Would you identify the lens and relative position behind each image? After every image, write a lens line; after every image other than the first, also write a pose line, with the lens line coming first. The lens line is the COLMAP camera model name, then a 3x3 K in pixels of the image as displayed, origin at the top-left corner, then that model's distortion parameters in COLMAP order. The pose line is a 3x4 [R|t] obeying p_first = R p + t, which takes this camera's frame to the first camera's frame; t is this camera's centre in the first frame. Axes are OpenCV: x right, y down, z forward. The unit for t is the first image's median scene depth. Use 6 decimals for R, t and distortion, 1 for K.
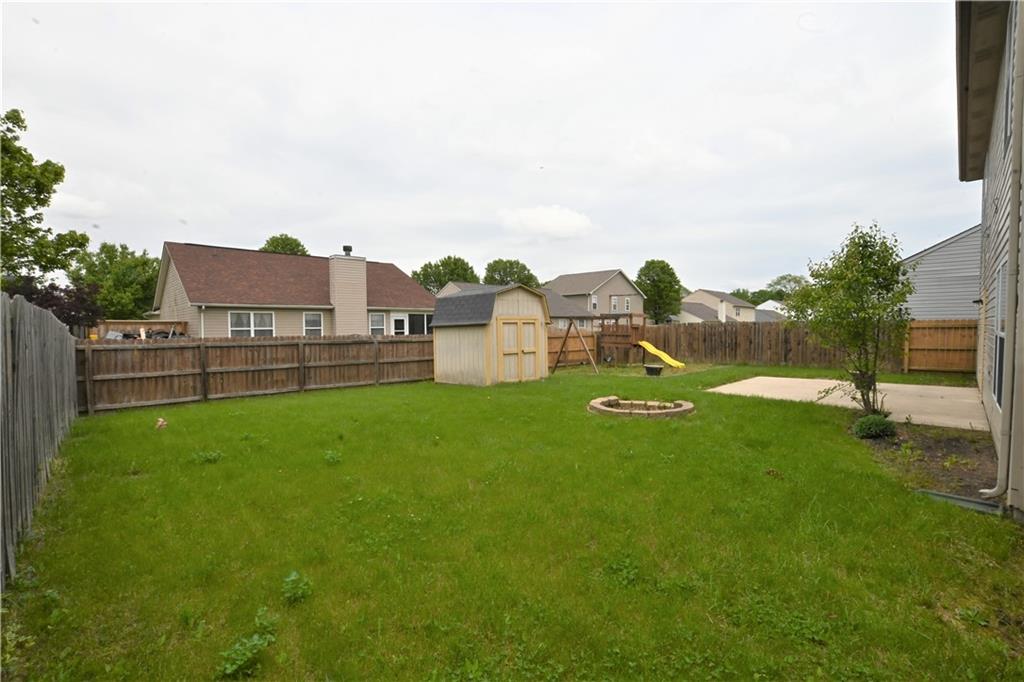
lens RADIAL K [[446.6, 0, 513.0], [0, 446.6, 340.8], [0, 0, 1]] dist [-0.031457, 0.001736]
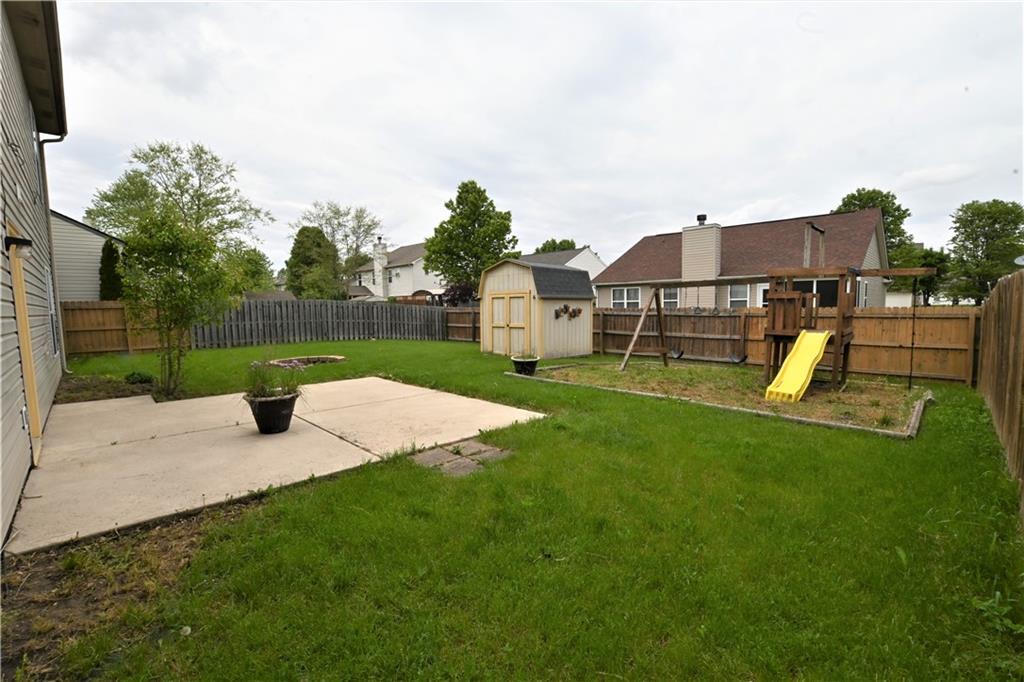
lens RADIAL K [[446.6, 0, 513.0], [0, 446.6, 340.1], [0, 0, 1]] dist [-0.031457, 0.001736]
pose [[-0.023197, 0.084439, -0.996159, 0.640075], [-0.015956, 0.996269, 0.084820, -0.018176], [0.999604, 0.017862, -0.021763, 0.640852]]
